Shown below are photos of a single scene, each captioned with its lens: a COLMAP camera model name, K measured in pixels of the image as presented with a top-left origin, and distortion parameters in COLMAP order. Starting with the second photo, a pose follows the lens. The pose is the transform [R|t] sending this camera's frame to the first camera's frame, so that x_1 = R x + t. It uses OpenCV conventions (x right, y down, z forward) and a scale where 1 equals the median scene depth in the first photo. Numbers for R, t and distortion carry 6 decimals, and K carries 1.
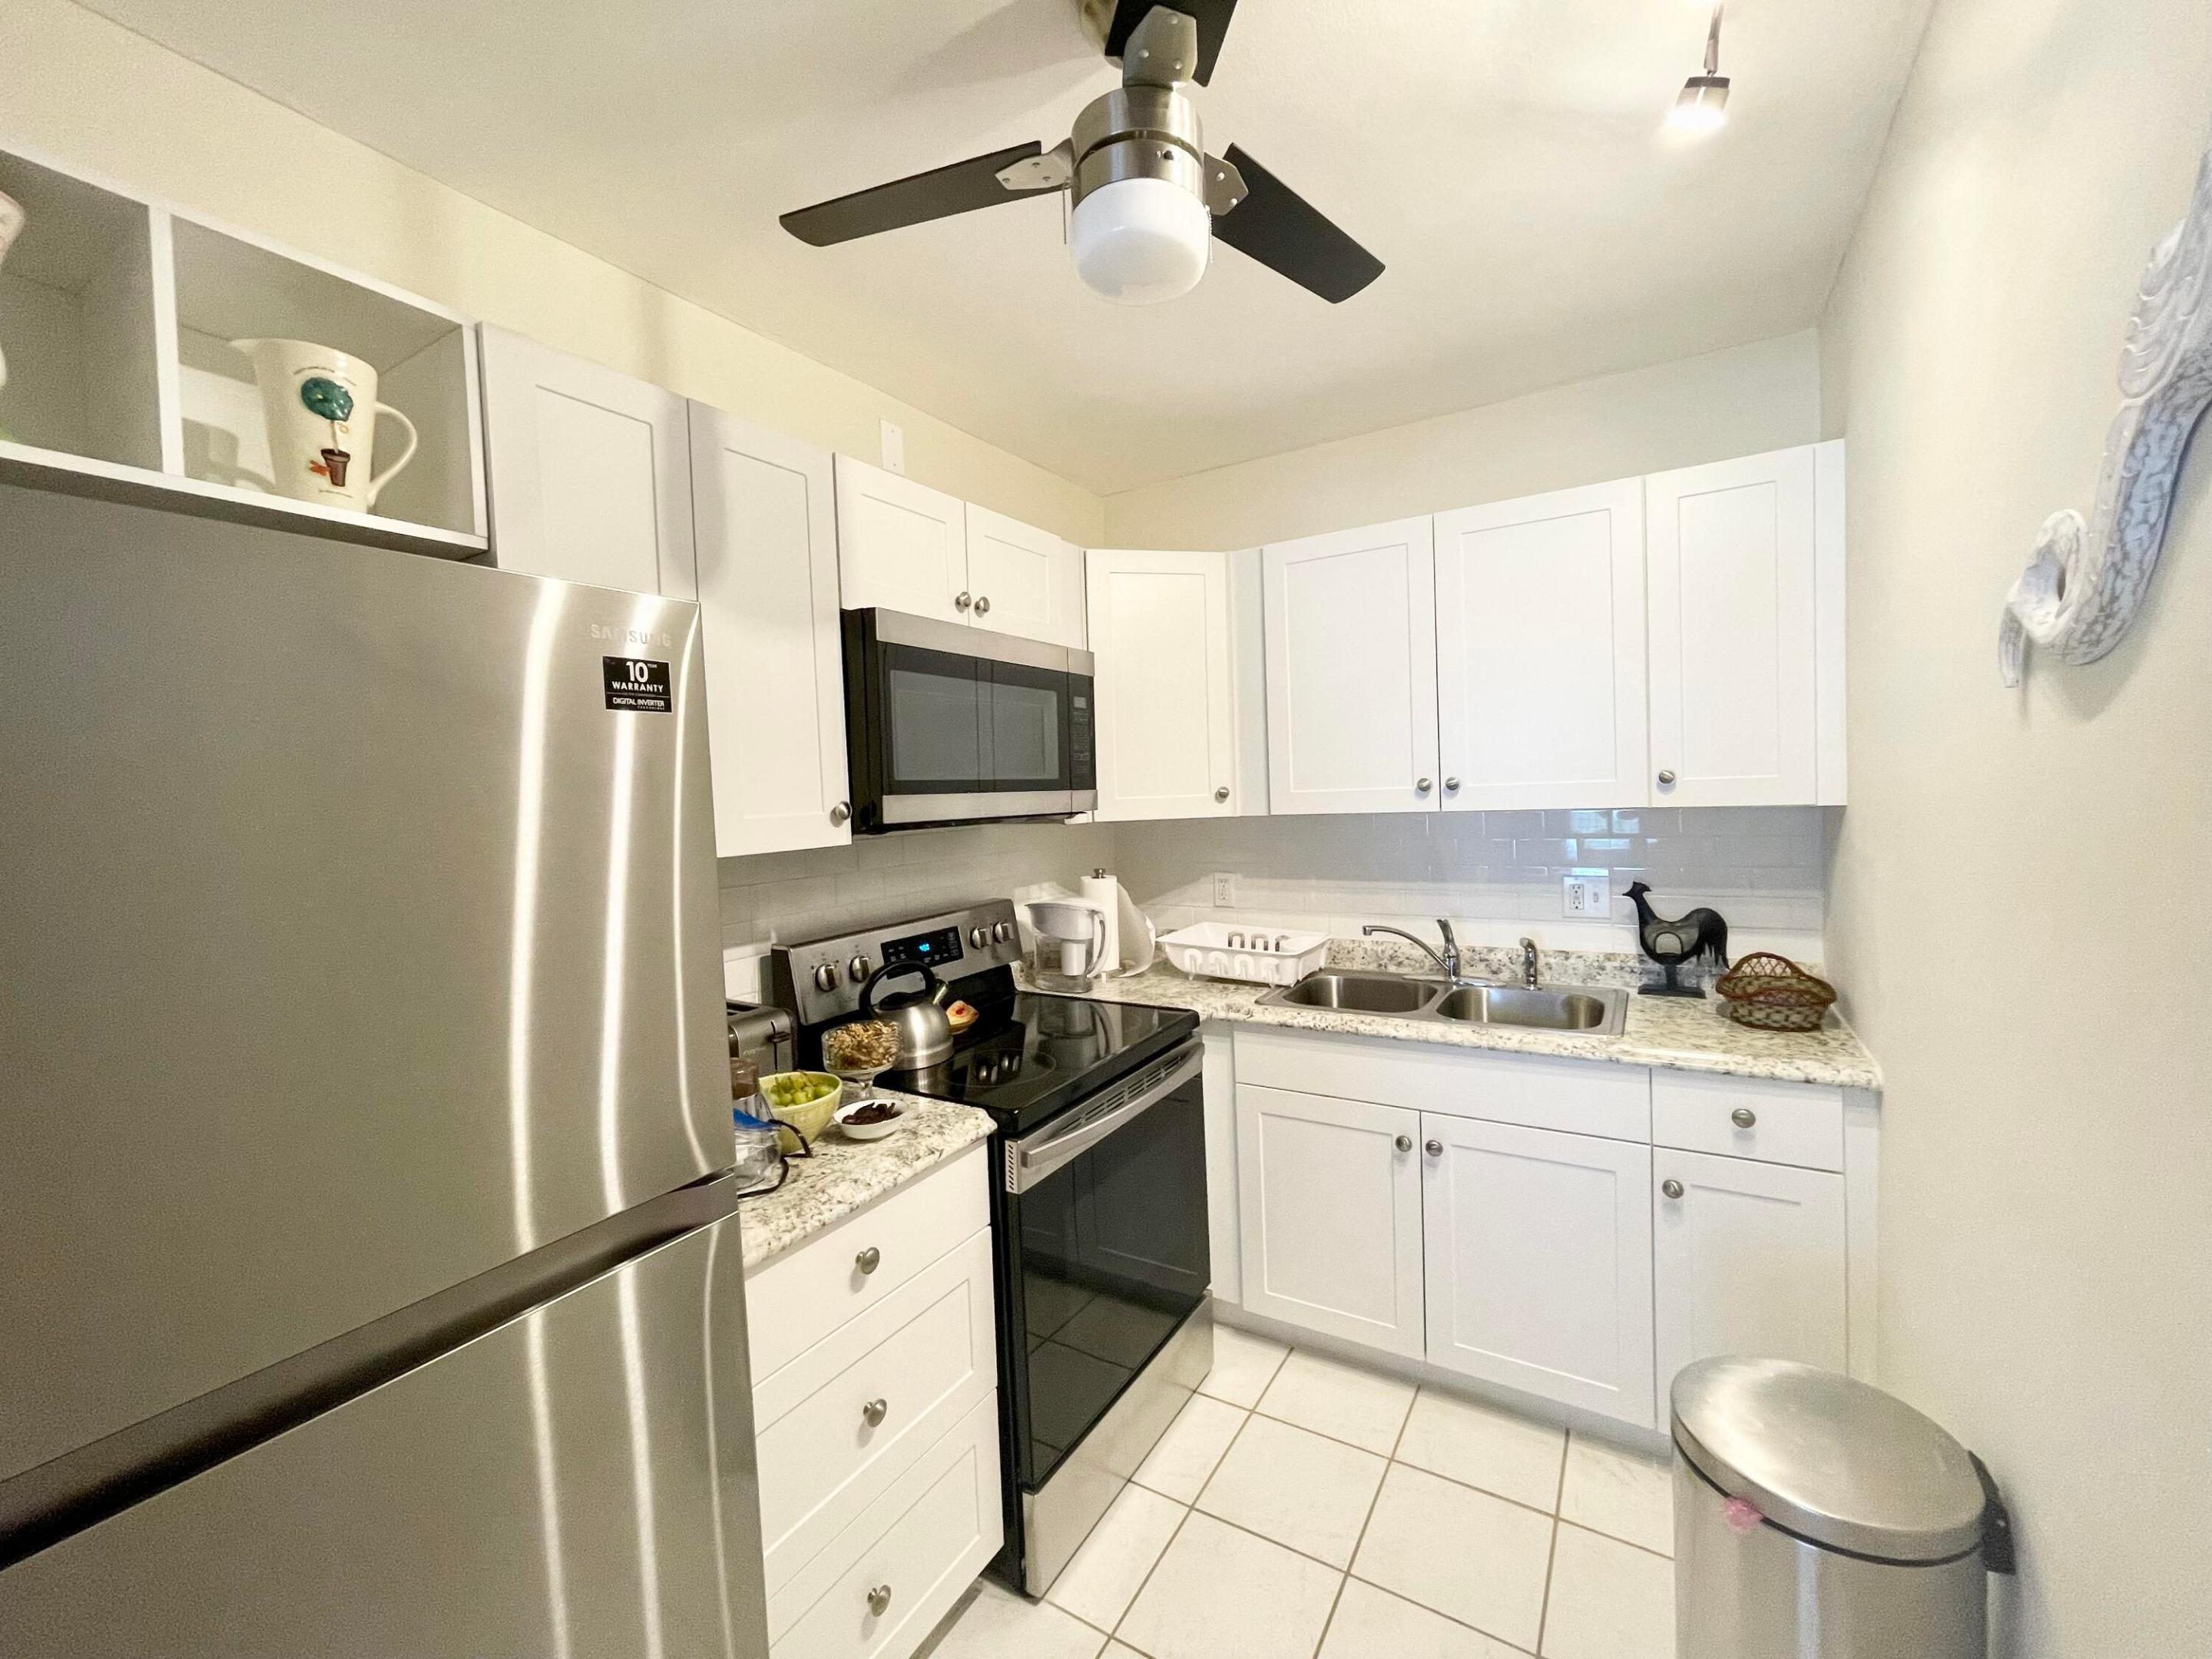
lens RADIAL K [[895.1, 0, 1101.6], [0, 895.1, 826.2], [0, 0, 1]] dist [-0.000603, -0.000121]
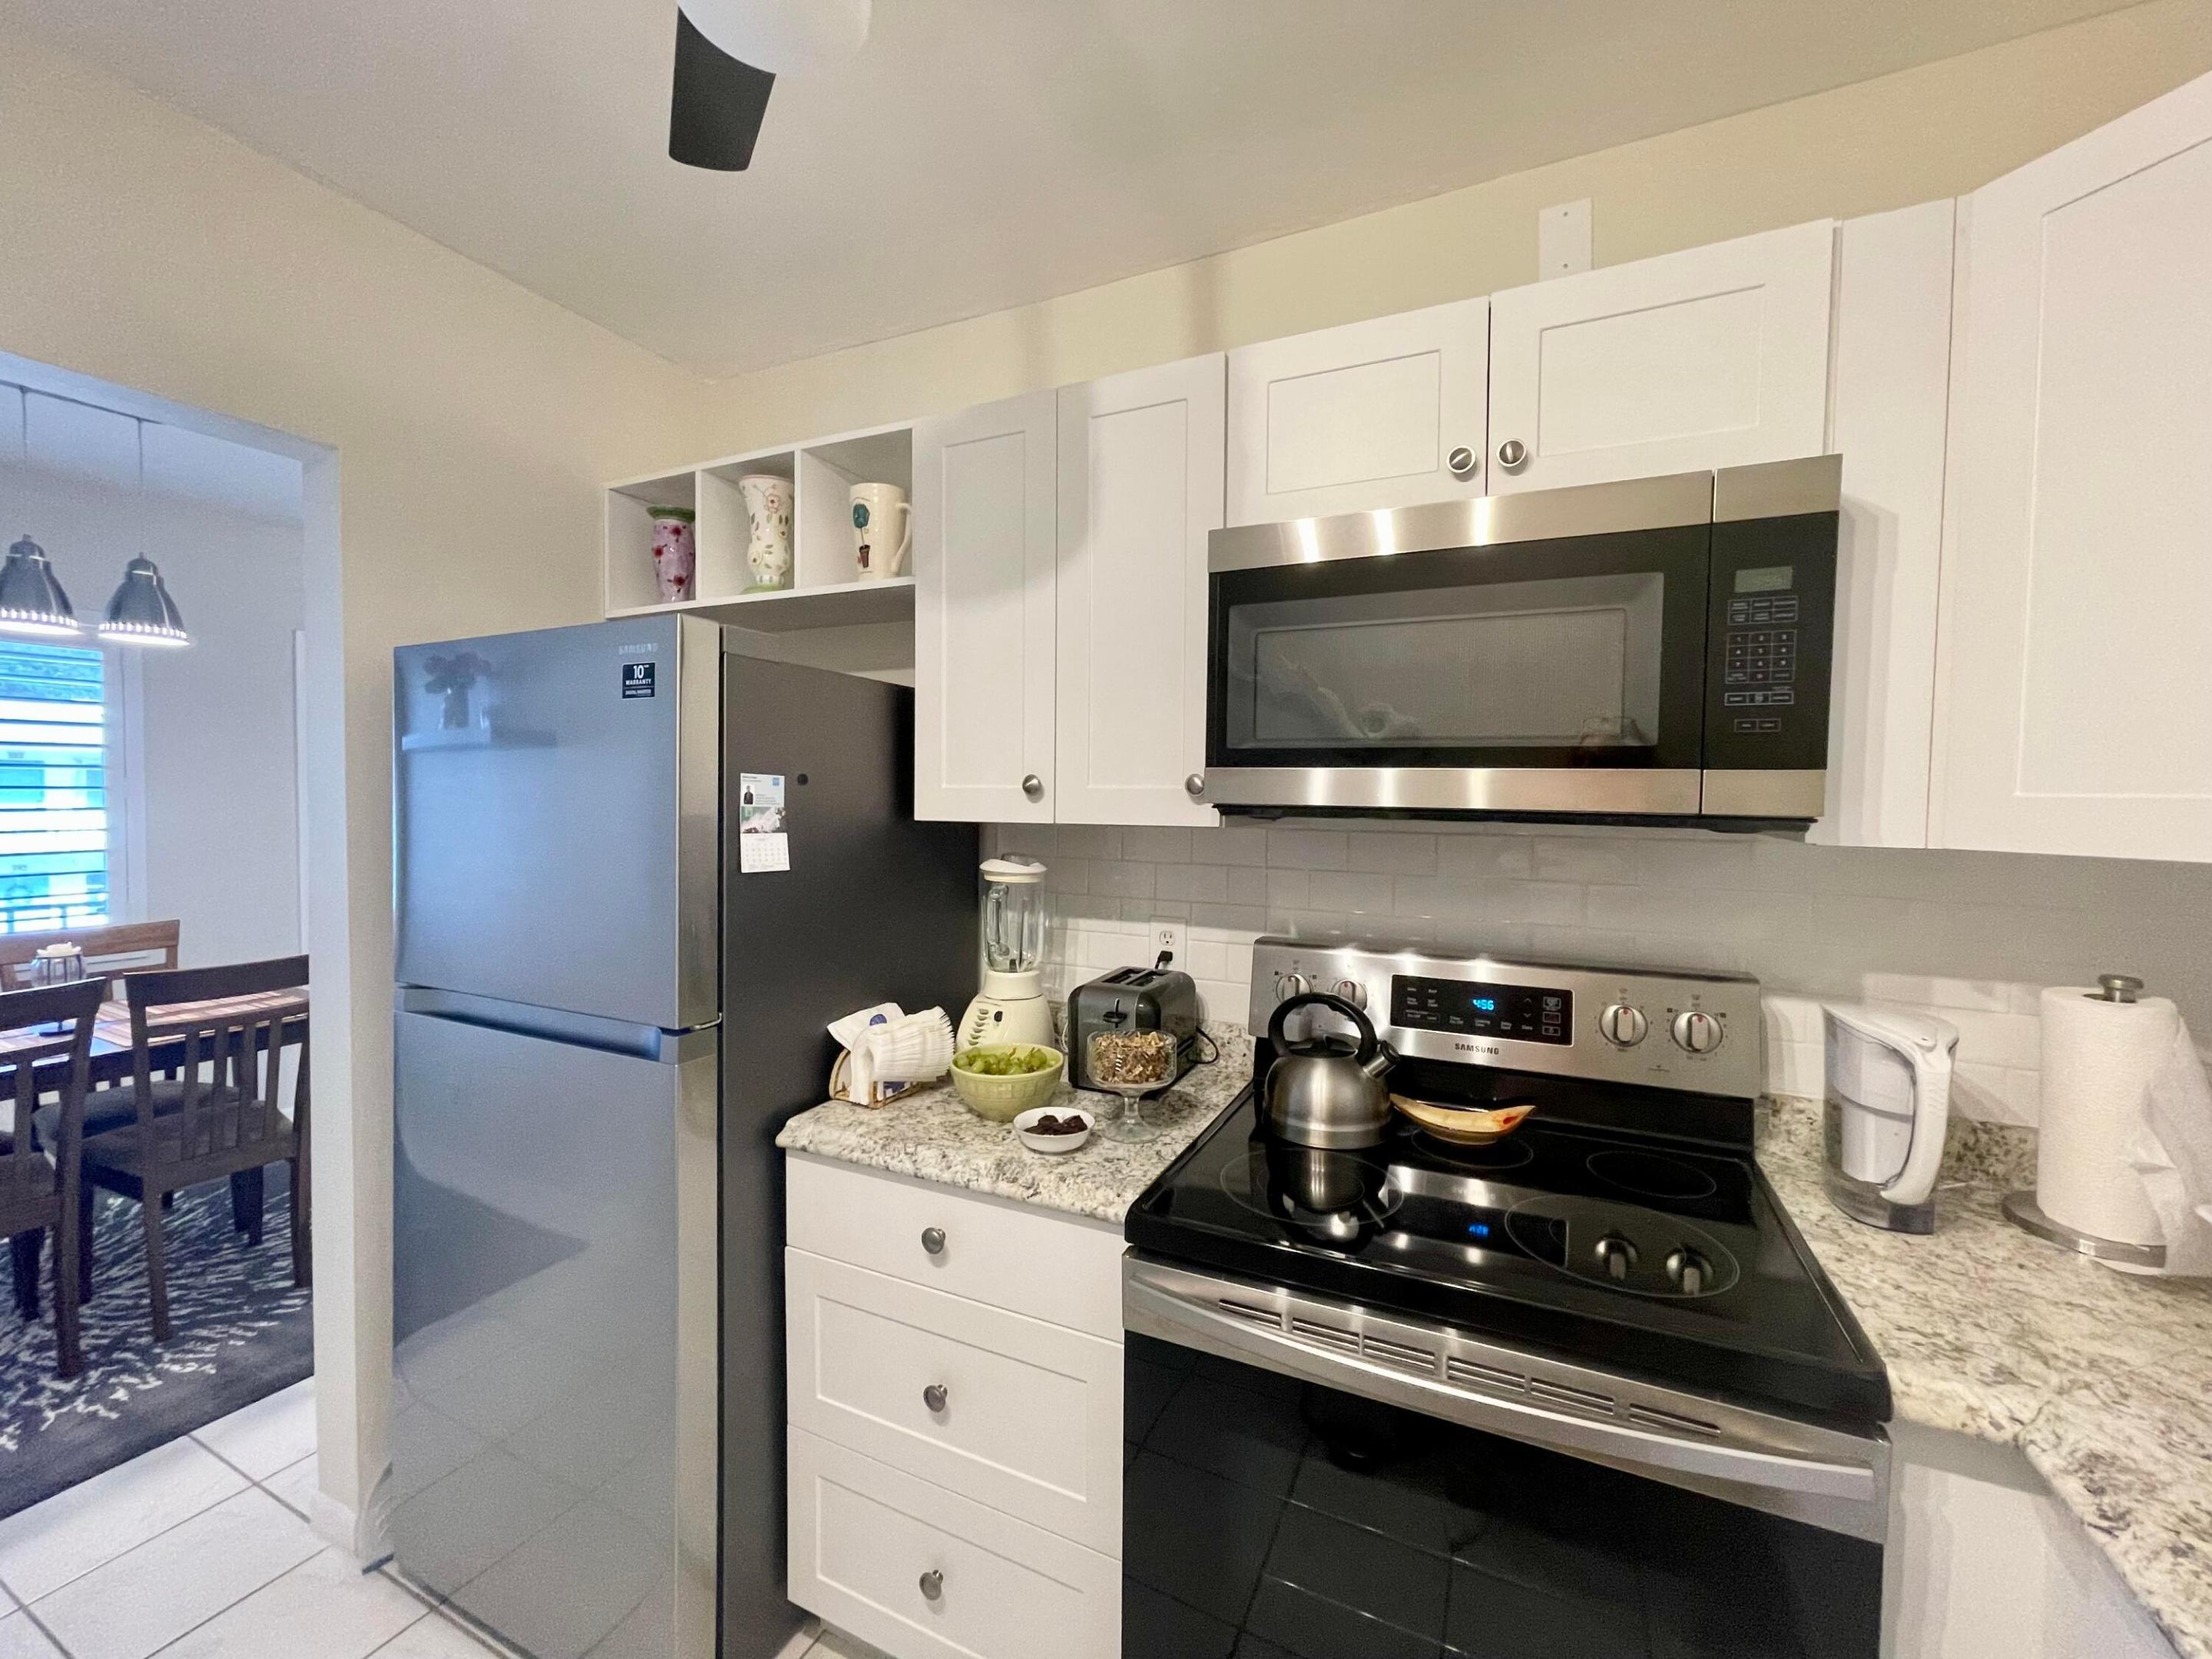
lens RADIAL K [[901.0, 0, 1108.6], [0, 901.0, 827.7], [0, 0, 1]] dist [0.000605, -0.000151]
pose [[0.108259, 0.074883, -0.991298, 0.424902], [-0.057516, 0.995961, 0.068953, -0.024564], [0.992458, 0.049551, 0.112129, 0.641945]]
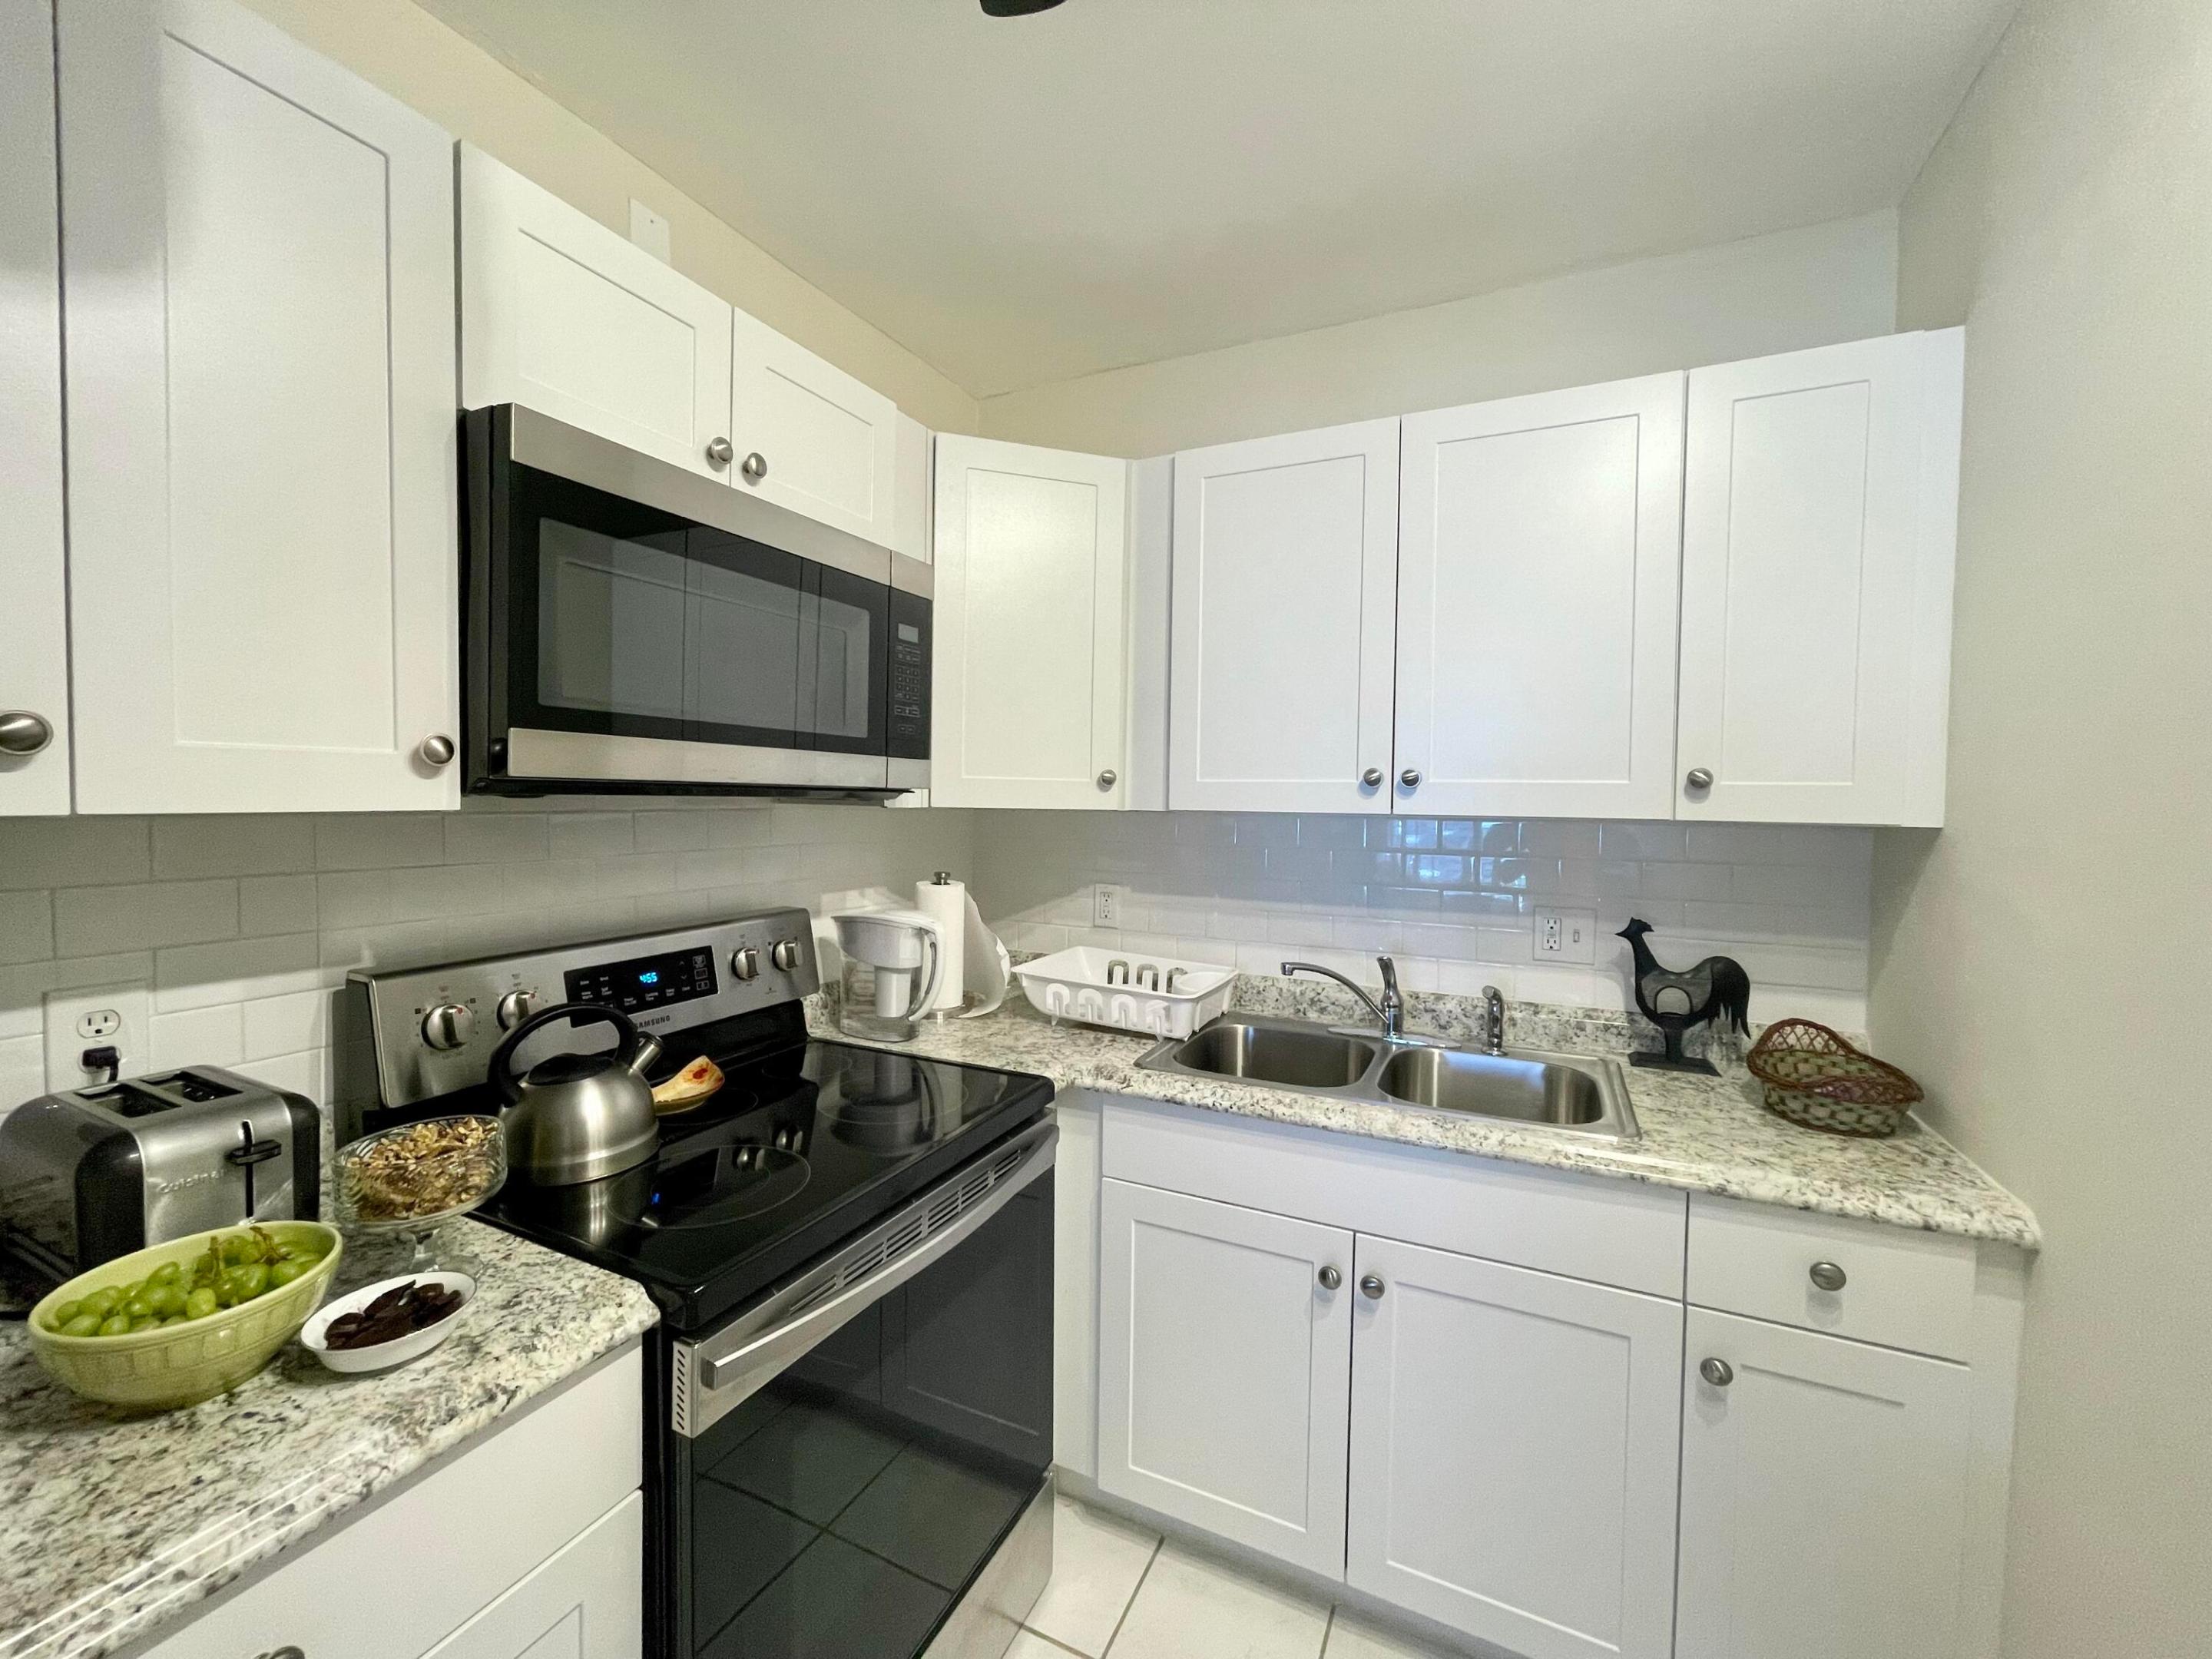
lens RADIAL K [[901.0, 0, 1108.6], [0, 901.0, 827.7], [0, 0, 1]] dist [0.000605, -0.000151]
pose [[0.992339, 0.048419, 0.113666, 0.061377], [-0.047589, 0.998817, -0.010000, 0.014059], [-0.114015, 0.004514, 0.993469, 0.290868]]
